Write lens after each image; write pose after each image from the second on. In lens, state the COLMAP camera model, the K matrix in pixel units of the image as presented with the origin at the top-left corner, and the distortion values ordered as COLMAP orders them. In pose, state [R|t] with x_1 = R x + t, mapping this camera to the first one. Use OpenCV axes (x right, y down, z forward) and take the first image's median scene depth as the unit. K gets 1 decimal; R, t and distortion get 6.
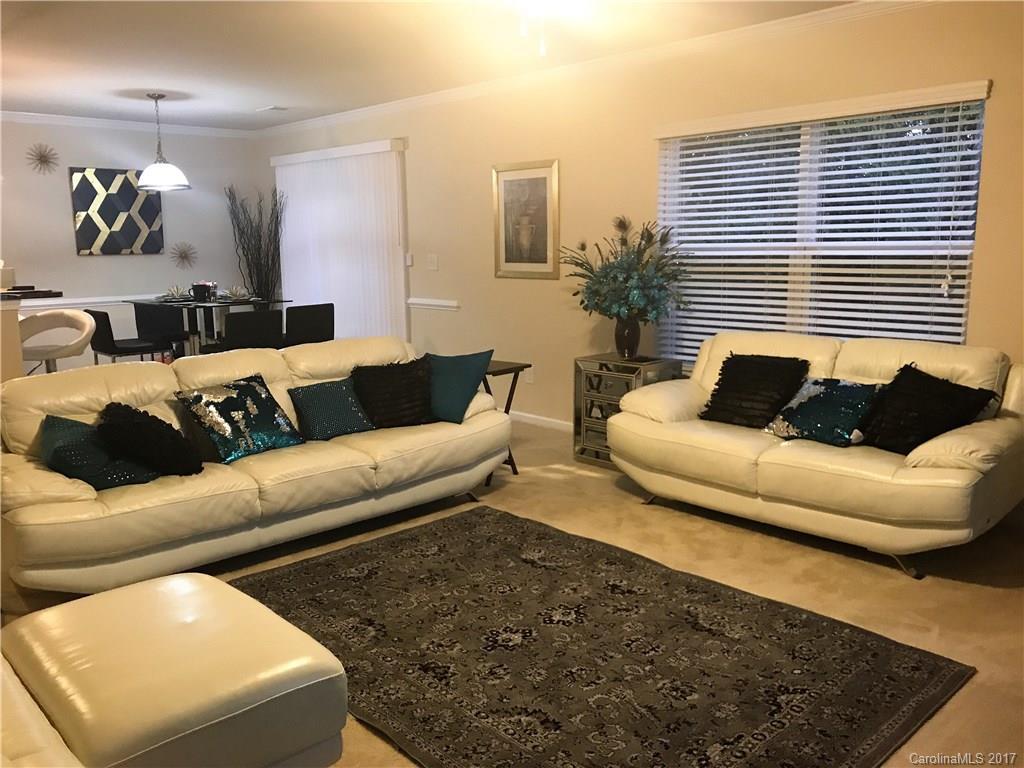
lens RADIAL K [[850.8, 0, 507.8], [0, 850.8, 390.8], [0, 0, 1]] dist [-0.044048, -0.005999]
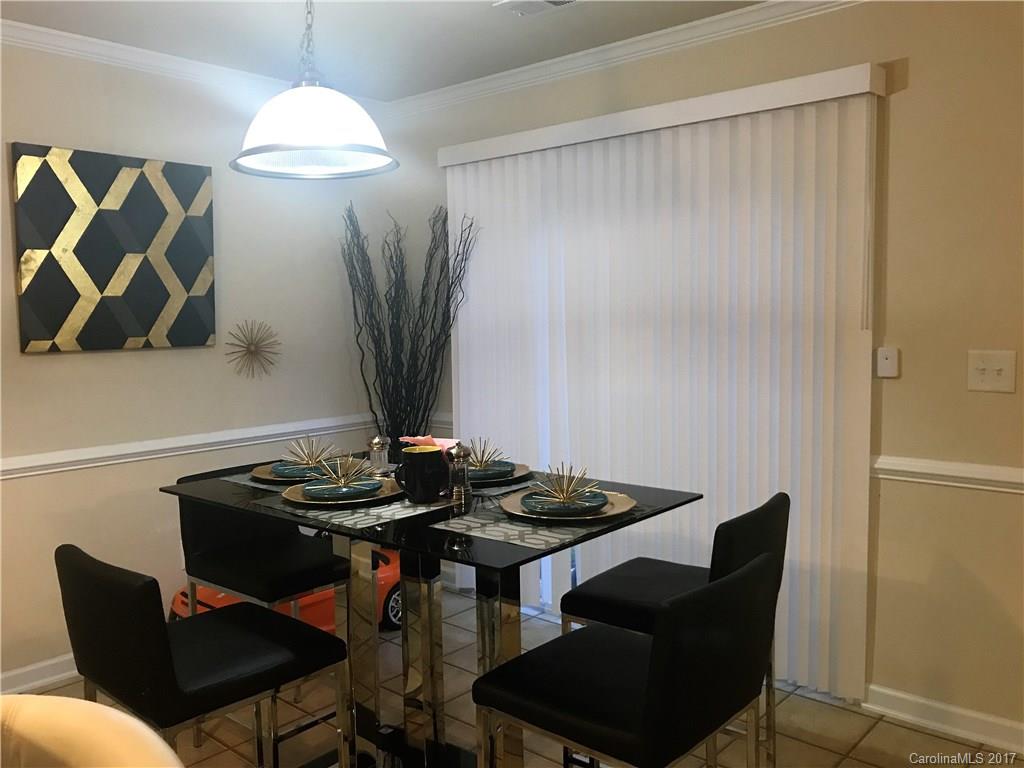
lens RADIAL K [[850.8, 0, 517.5], [0, 850.8, 378.6], [0, 0, 1]] dist [-0.044048, -0.005999]
pose [[0.997351, -0.012572, 0.071645, -0.295080], [0.019851, 0.994606, -0.101807, -0.101084], [-0.069978, 0.102960, 0.992221, 0.568247]]
